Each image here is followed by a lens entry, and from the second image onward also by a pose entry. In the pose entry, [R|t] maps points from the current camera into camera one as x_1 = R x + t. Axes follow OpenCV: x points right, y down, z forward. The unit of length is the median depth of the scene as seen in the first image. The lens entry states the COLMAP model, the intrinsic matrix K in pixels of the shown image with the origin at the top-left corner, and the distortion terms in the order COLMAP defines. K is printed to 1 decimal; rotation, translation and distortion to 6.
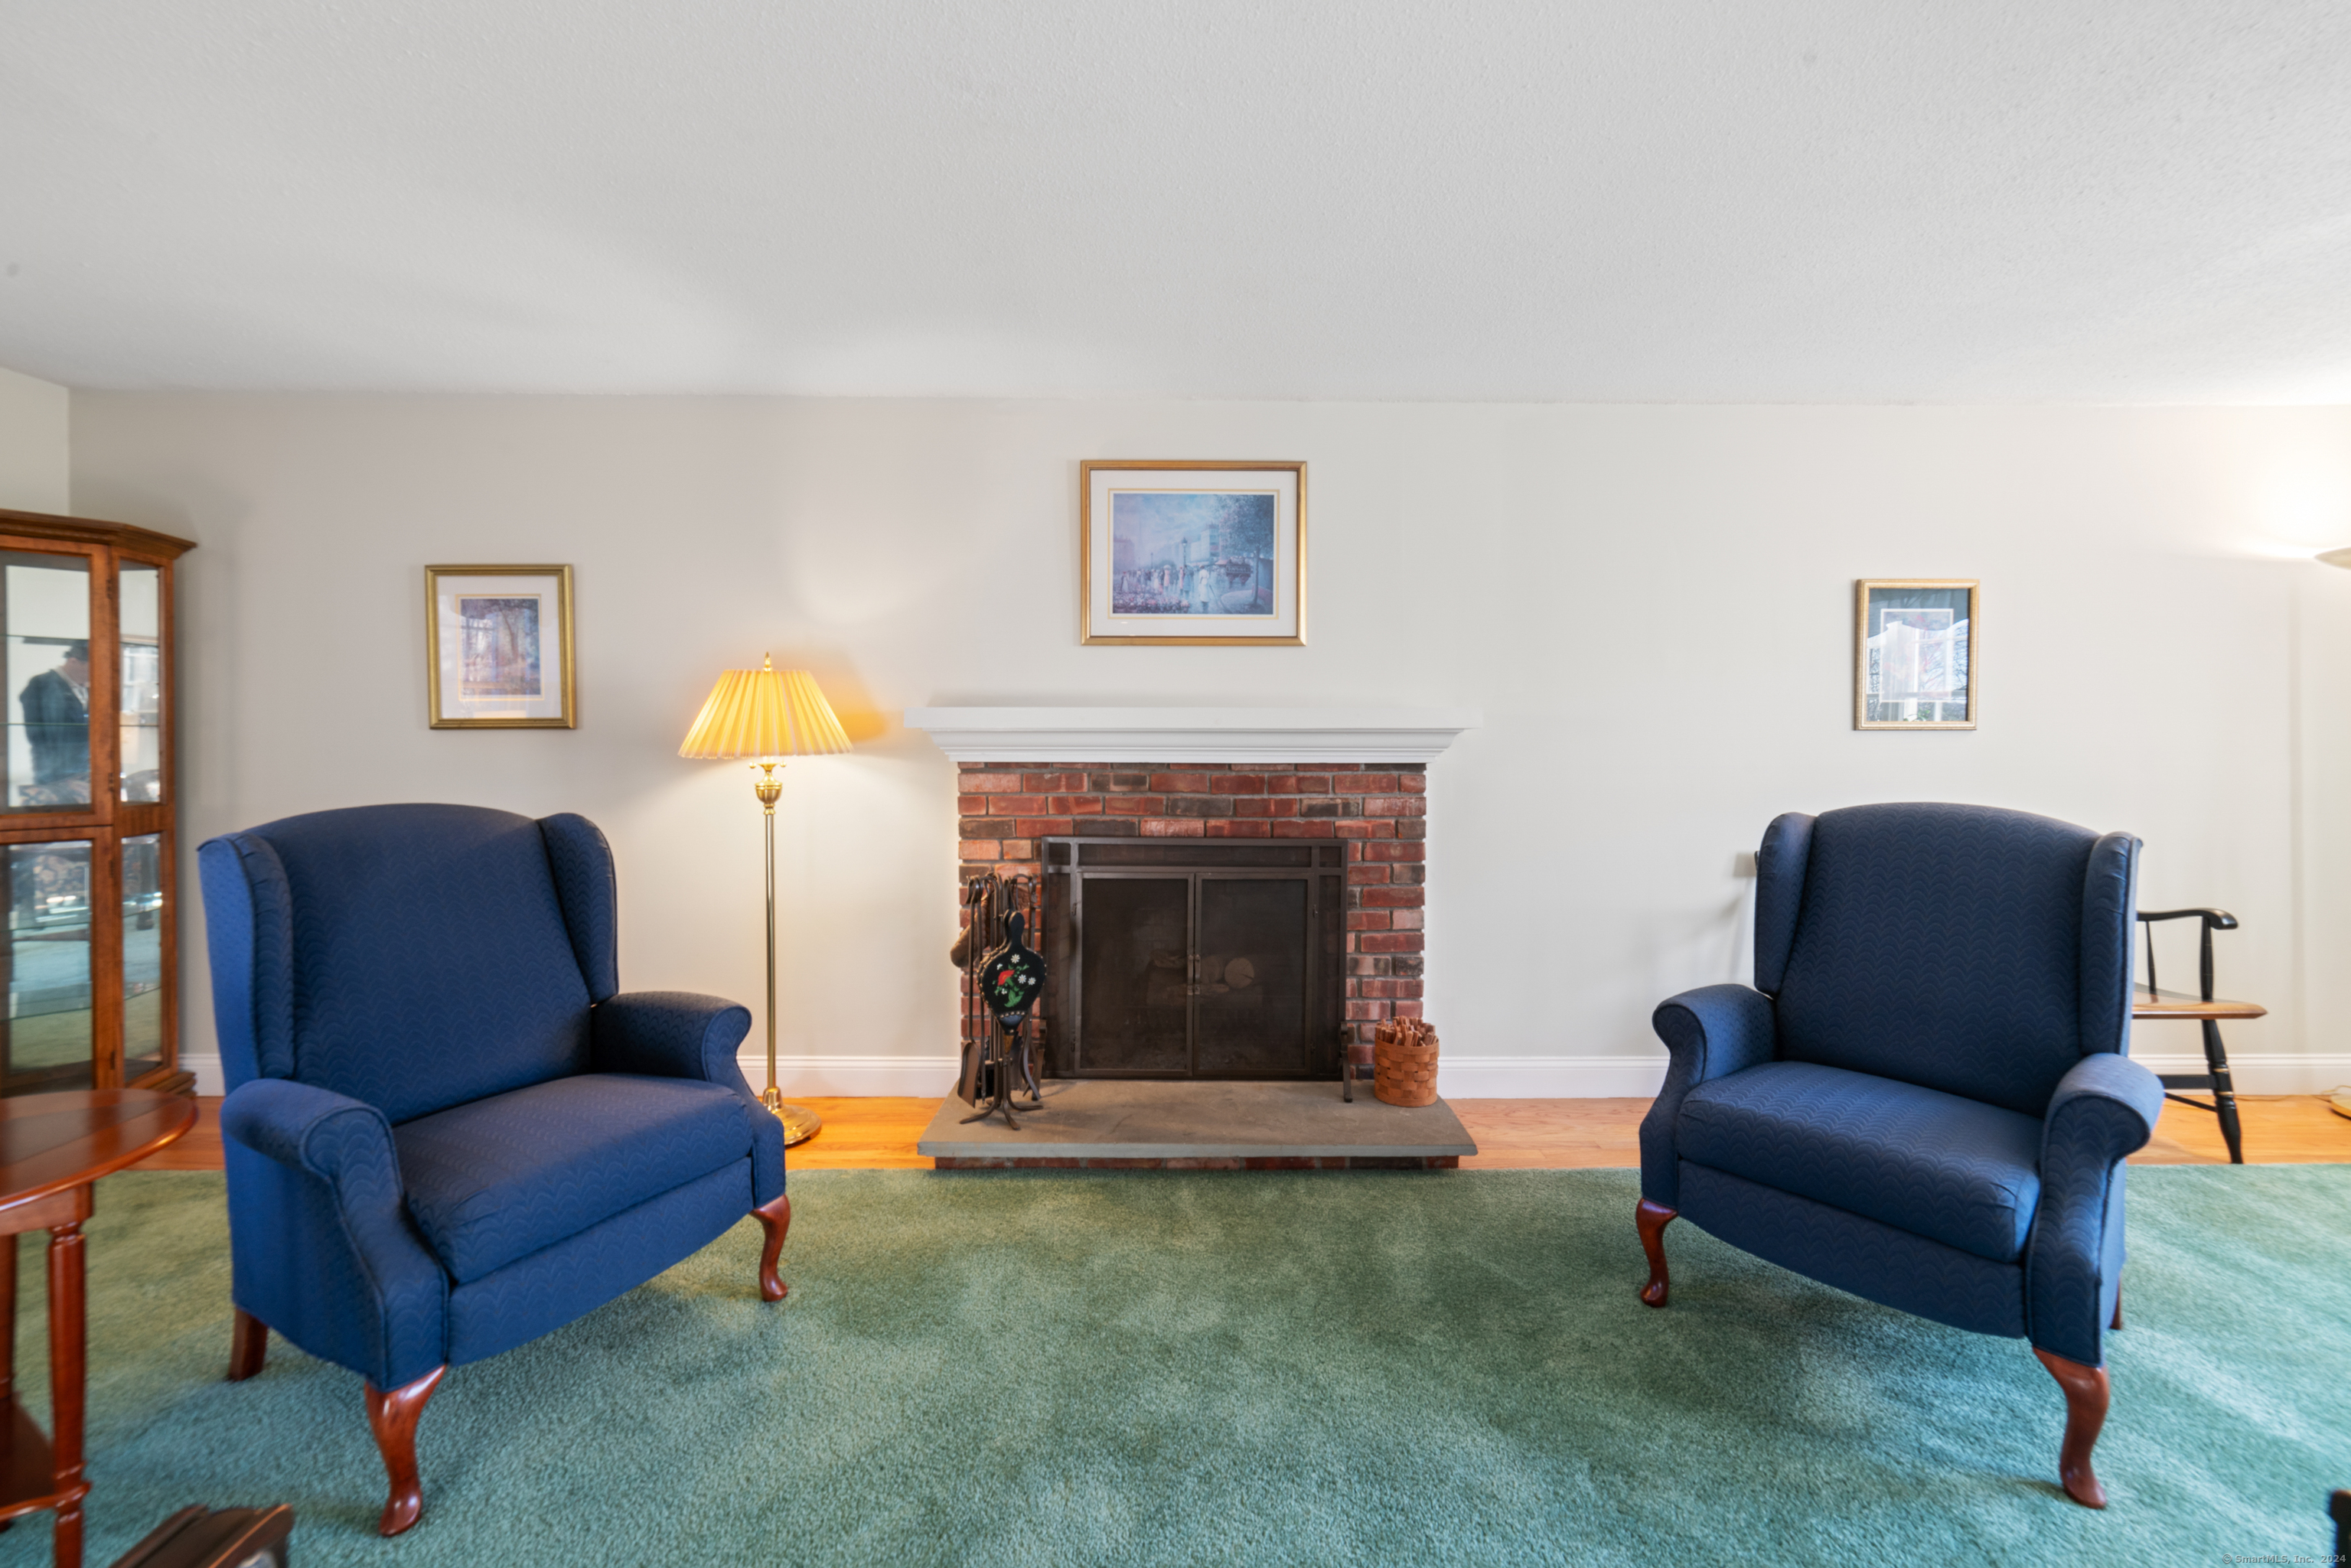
lens RADIAL K [[936.5, 0, 1184.4], [0, 936.5, 745.4], [0, 0, 1]] dist [-0.001063, -0.000145]
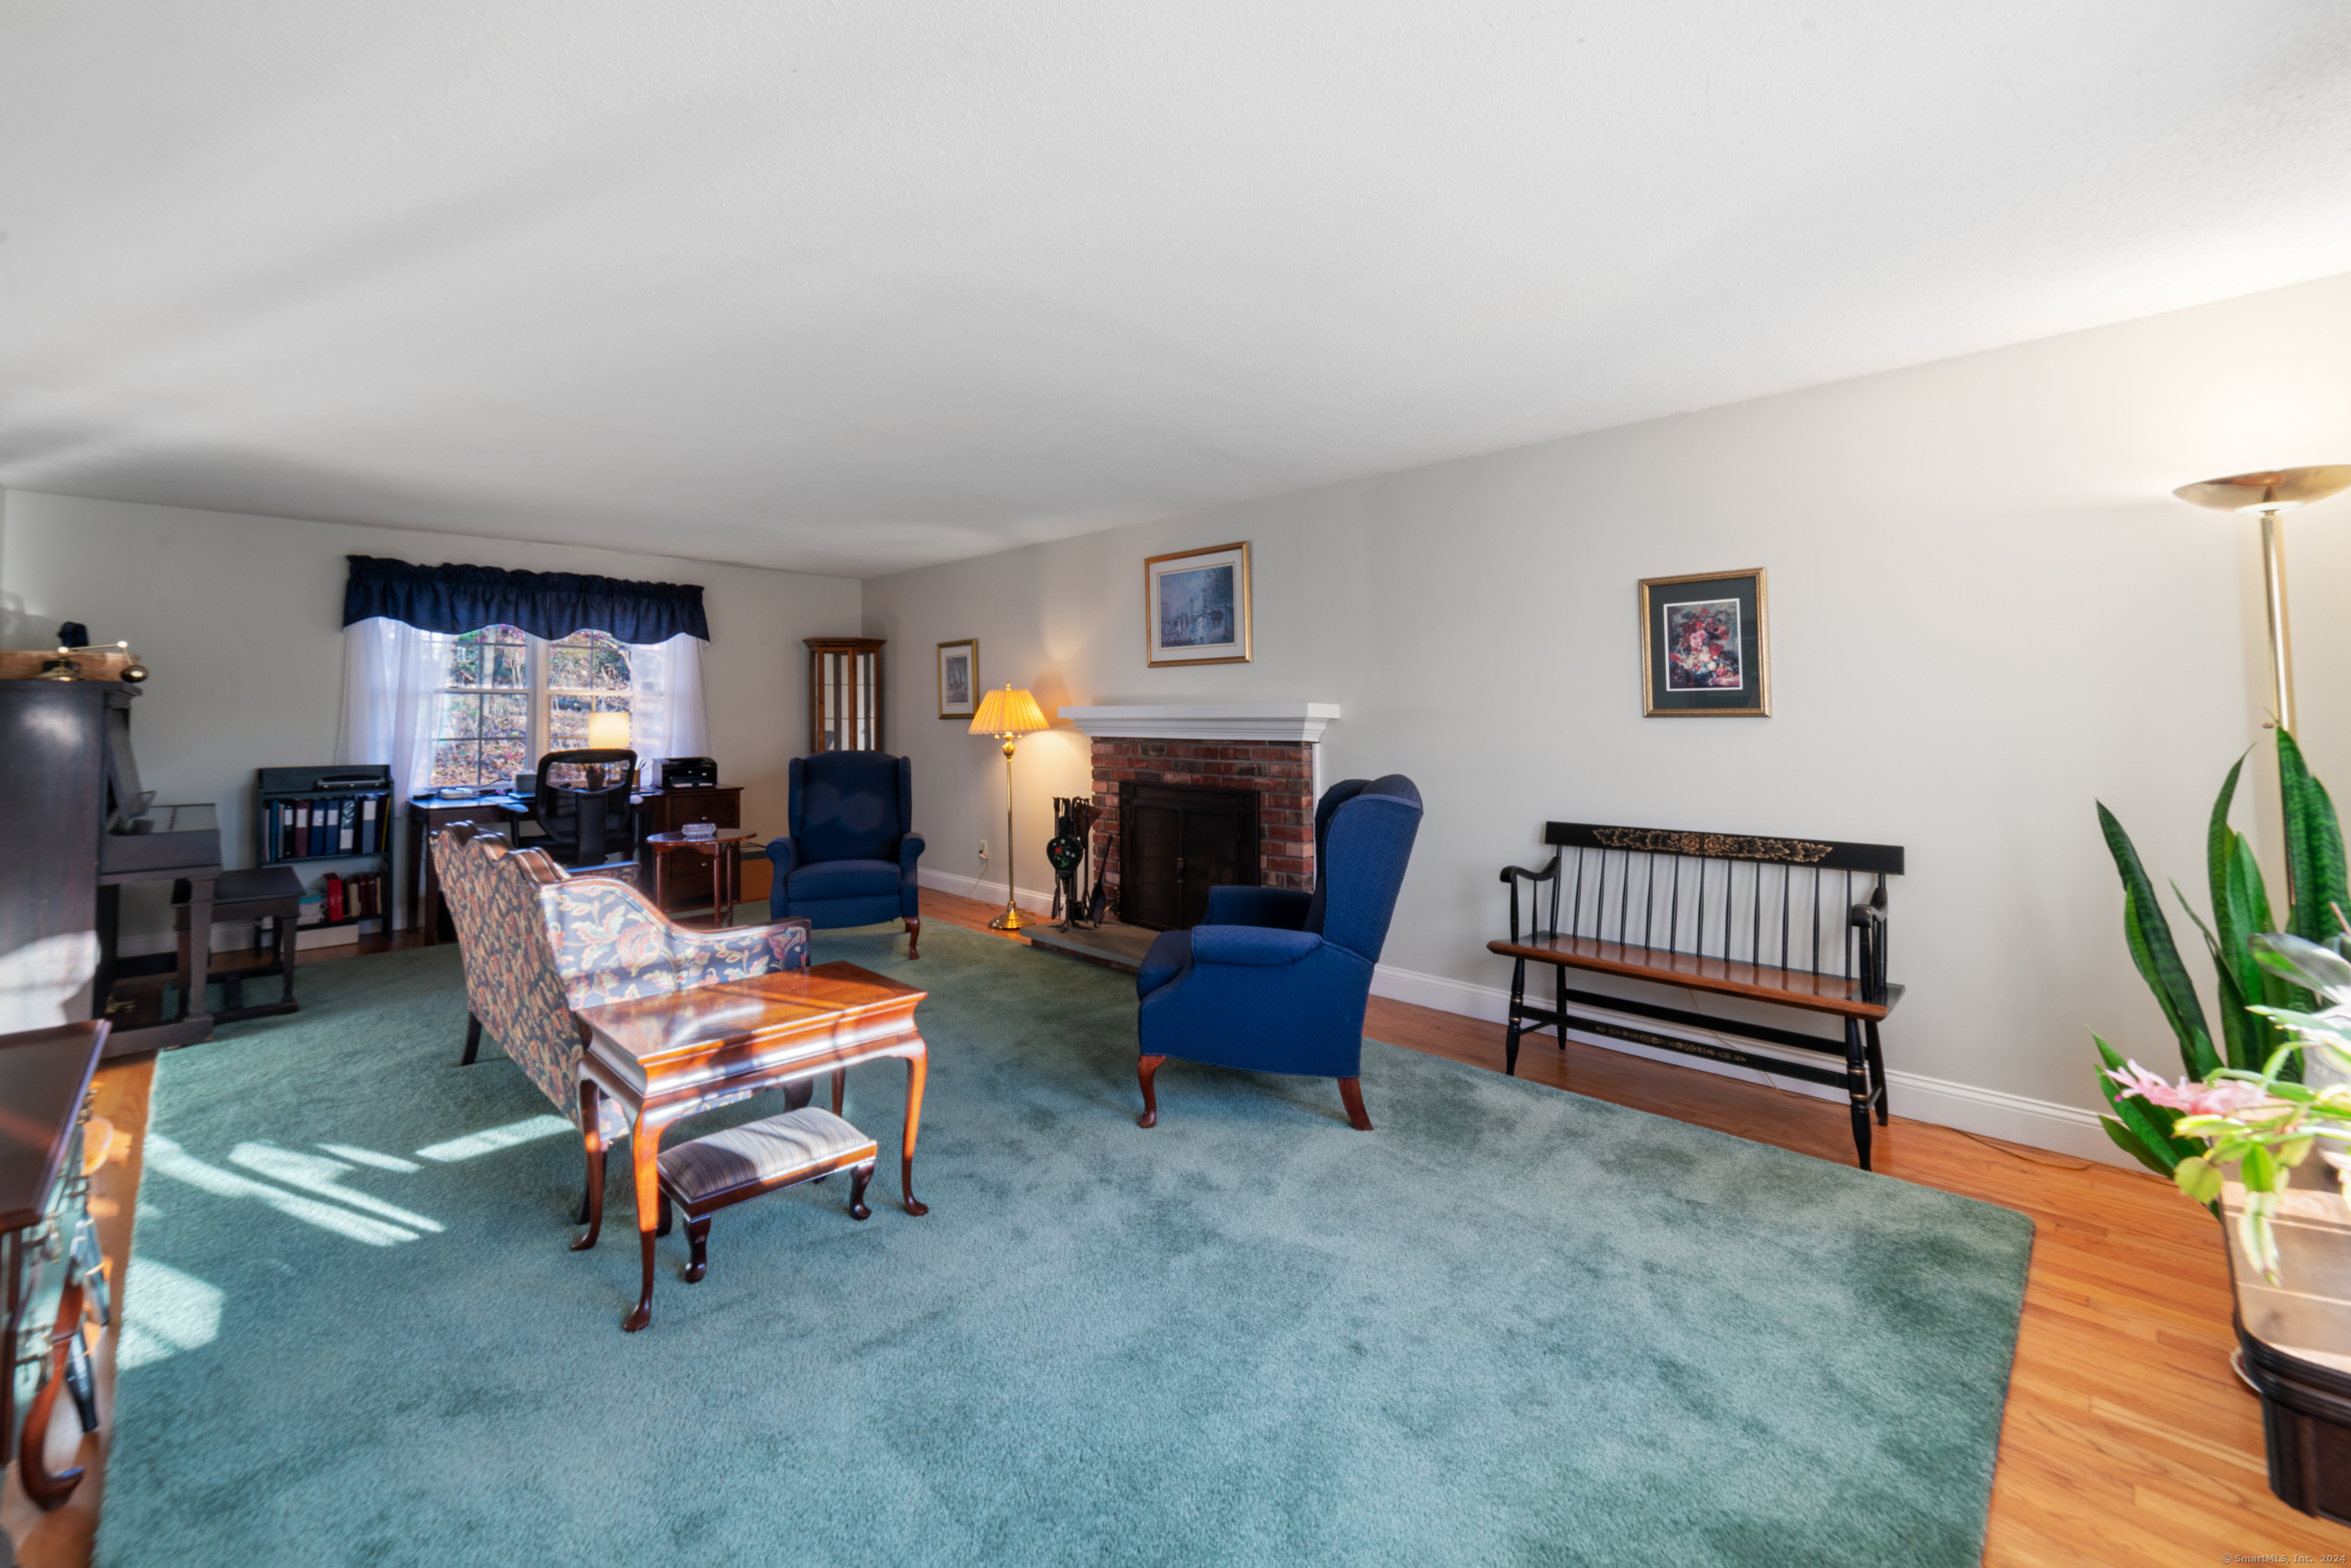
lens RADIAL K [[936.5, 0, 1174.3], [0, 936.5, 700.4], [0, 0, 1]] dist [-0.001063, -0.000145]
pose [[0.708461, -0.018930, -0.705496, 1.125740], [-0.002577, 0.999564, -0.029408, 0.000089], [0.705745, 0.022653, 0.708104, -0.152568]]
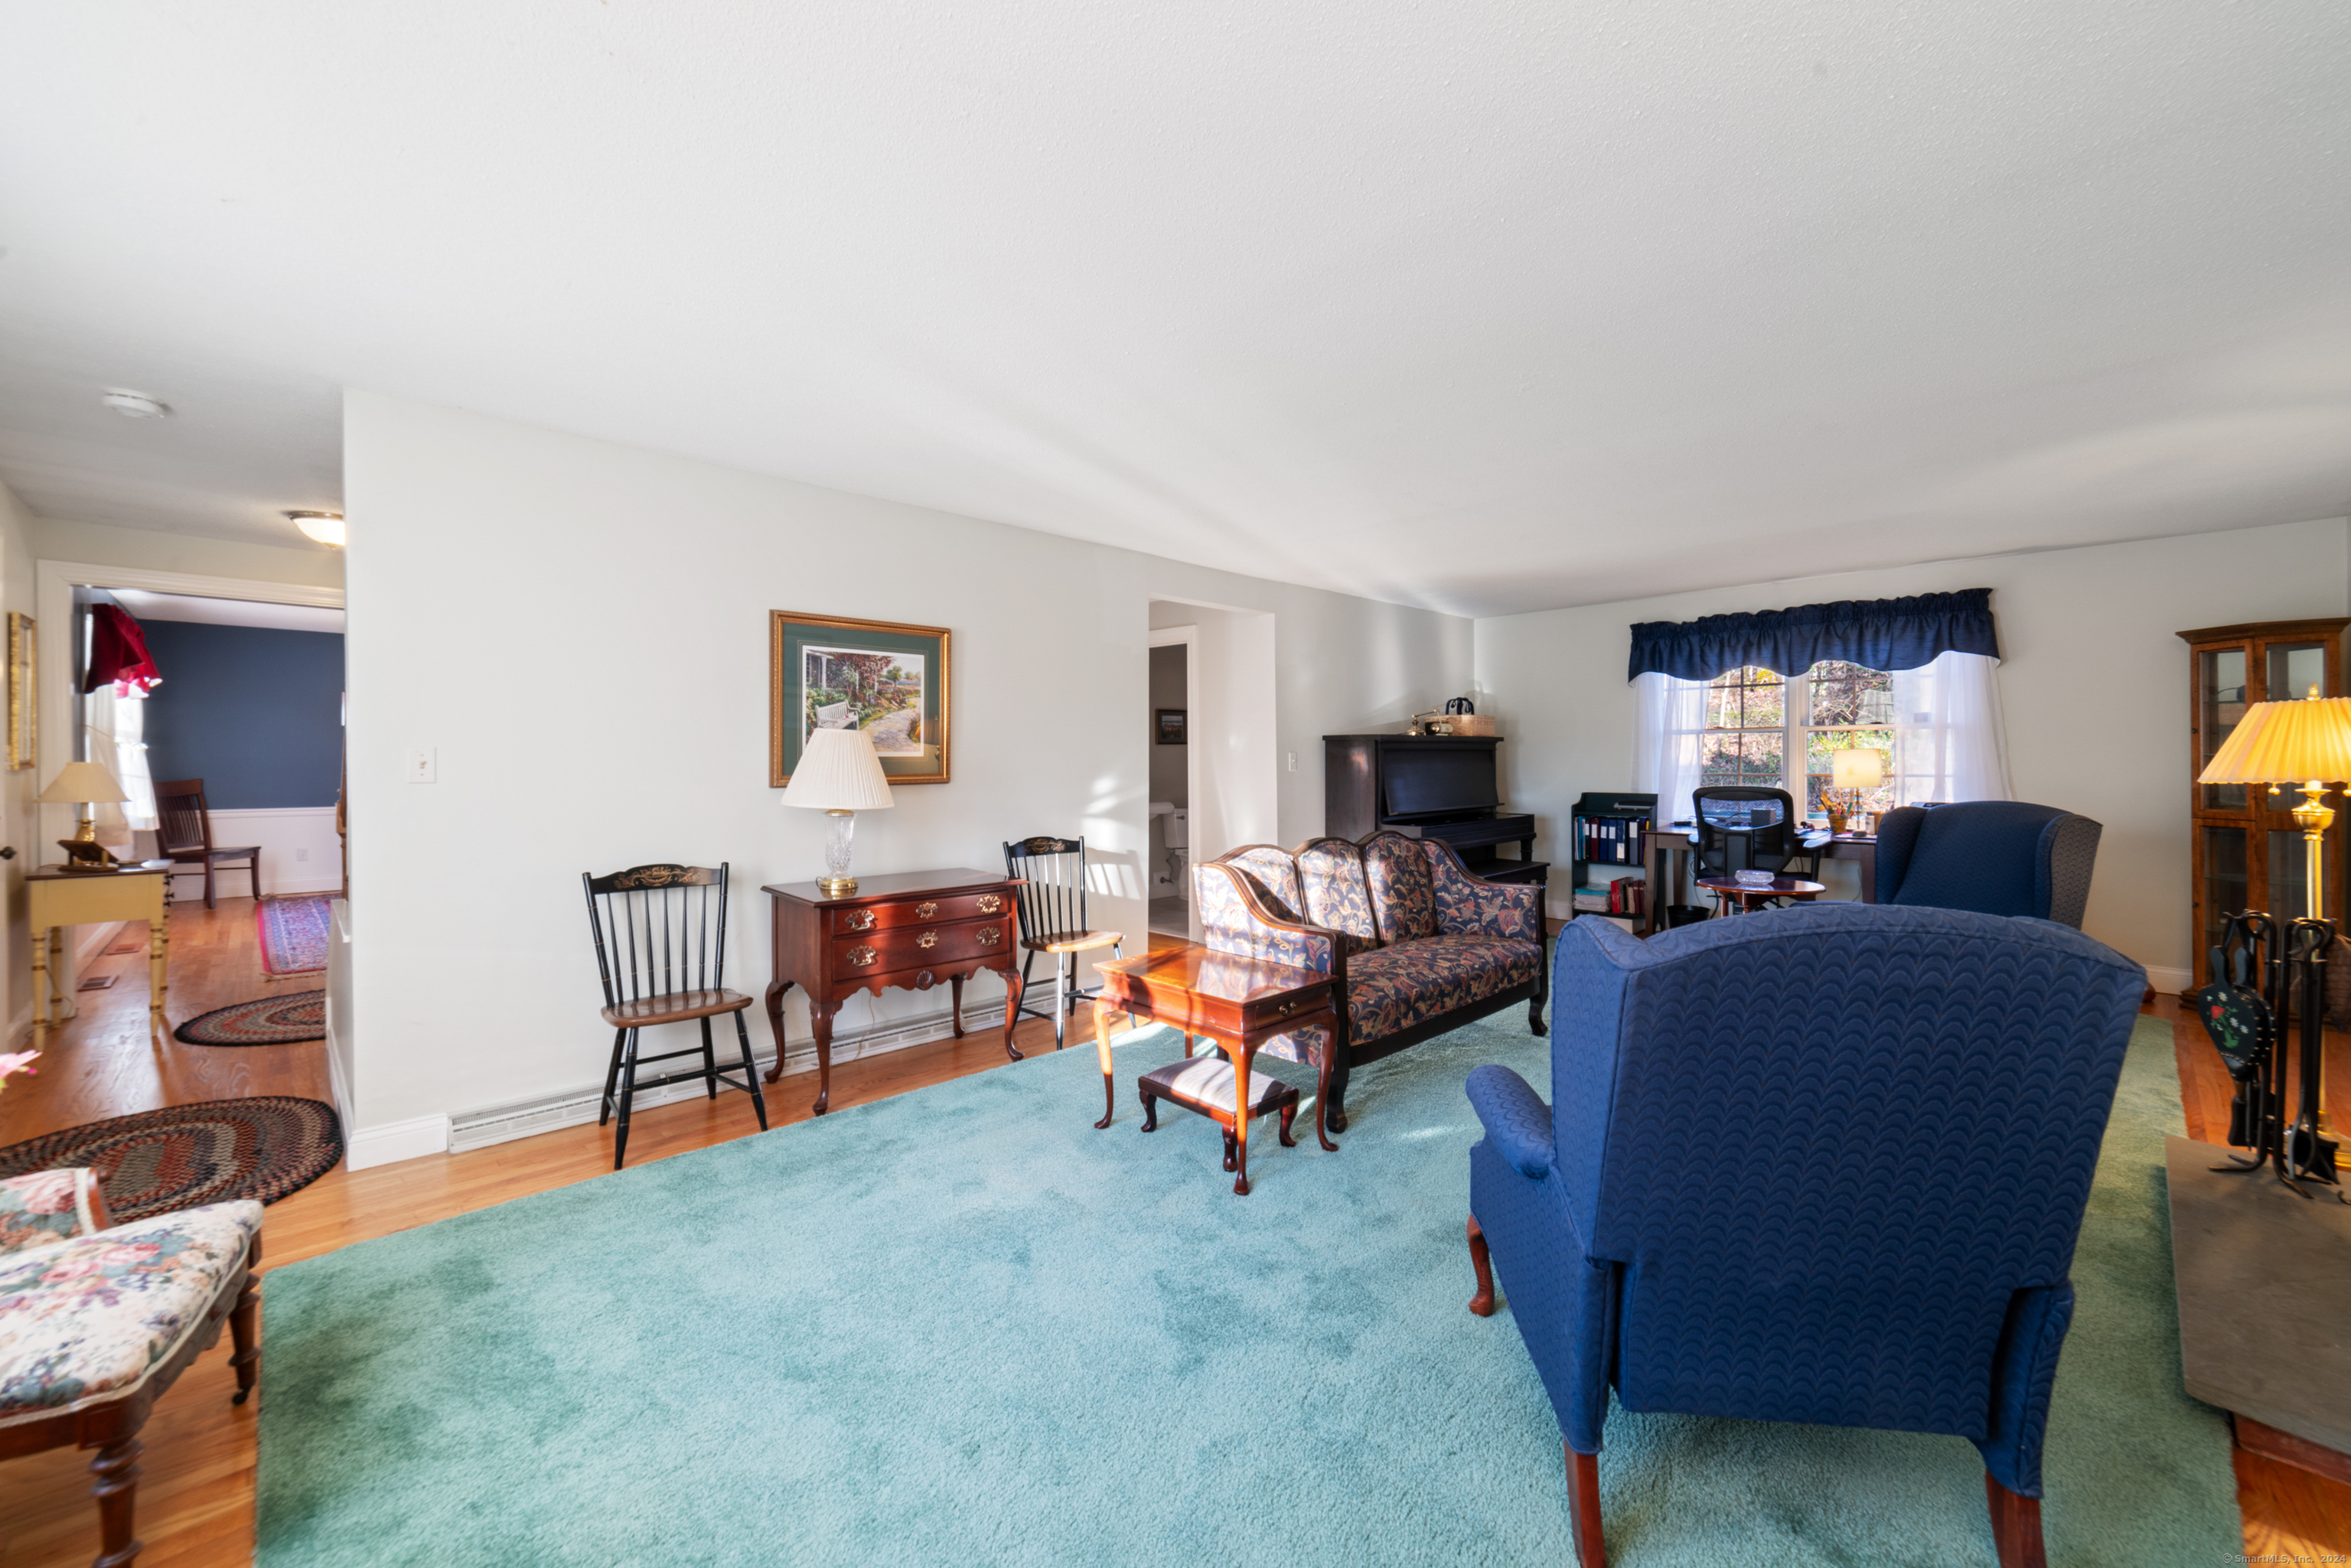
lens RADIAL K [[936.5, 0, 1184.9], [0, 936.5, 764.9], [0, 0, 1]] dist [-0.001063, -0.000145]
pose [[-0.732890, 0.003859, -0.680336, 1.057136], [-0.007076, 0.999887, 0.013294, -0.014311], [0.680310, 0.014557, -0.732780, 0.926940]]
